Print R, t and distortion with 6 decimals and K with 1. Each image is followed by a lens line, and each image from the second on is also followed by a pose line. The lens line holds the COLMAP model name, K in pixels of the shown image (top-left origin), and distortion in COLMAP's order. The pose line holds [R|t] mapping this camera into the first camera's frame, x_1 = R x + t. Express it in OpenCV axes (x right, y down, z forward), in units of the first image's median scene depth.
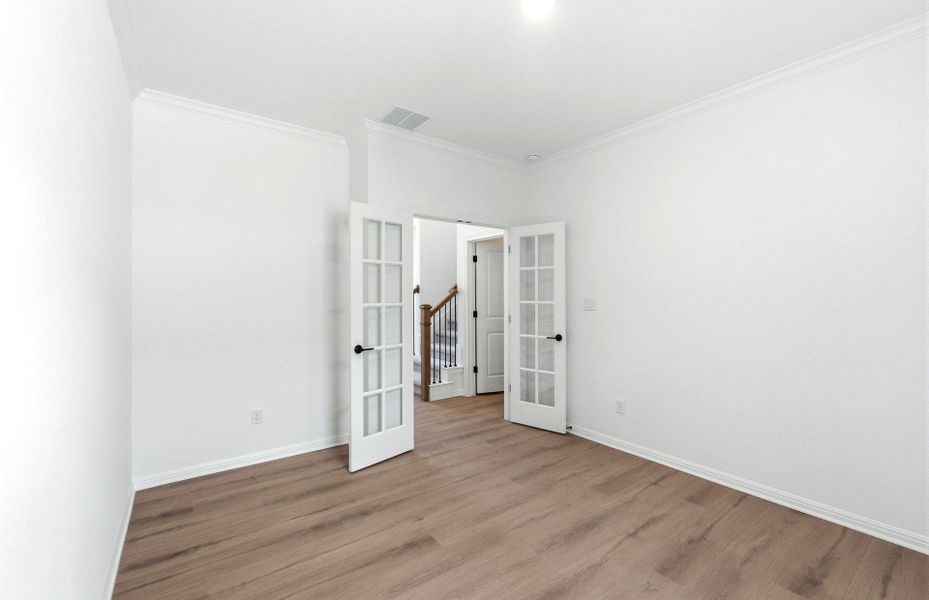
lens RADIAL K [[387.3, 0, 461.9], [0, 387.3, 298.9], [0, 0, 1]] dist [-0.005074, -0.000342]
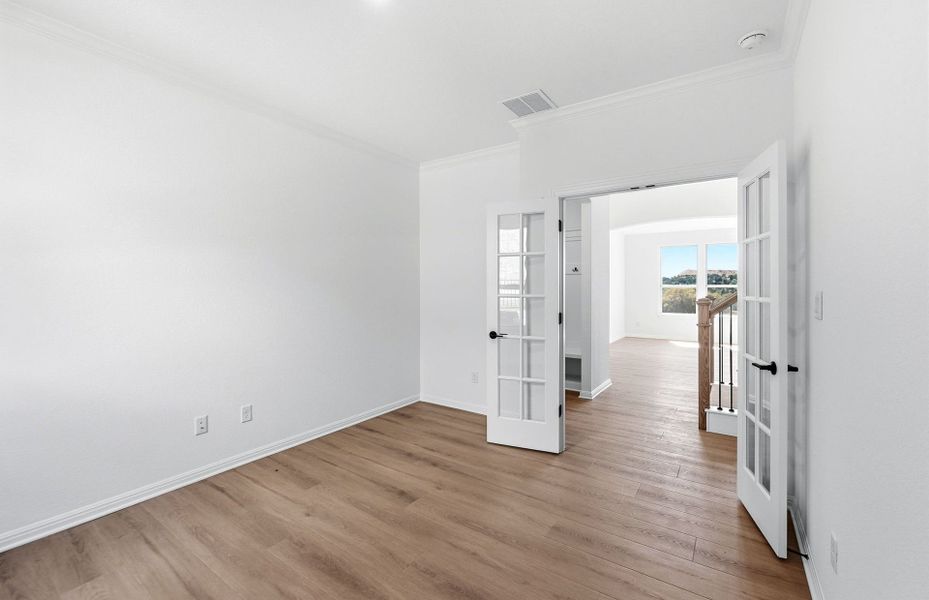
lens RADIAL K [[387.3, 0, 465.1], [0, 387.3, 291.1], [0, 0, 1]] dist [-0.005074, -0.000342]
pose [[0.337484, 0.013537, -0.941234, 0.899323], [-0.007309, 0.999904, 0.011760, -0.009618], [0.941303, 0.002911, 0.337551, 0.654337]]
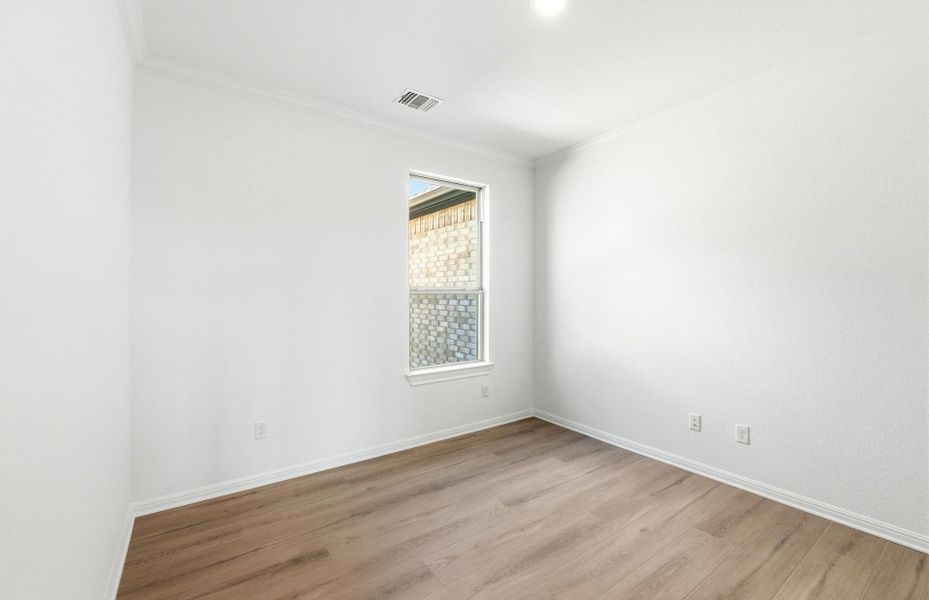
lens RADIAL K [[387.3, 0, 464.4], [0, 387.3, 298.0], [0, 0, 1]] dist [-0.005074, -0.000342]
pose [[-0.999955, 0.007797, -0.005384, 0.318410], [0.007720, 0.999870, 0.014131, -0.008812], [0.005493, 0.014089, -0.999886, 1.489470]]
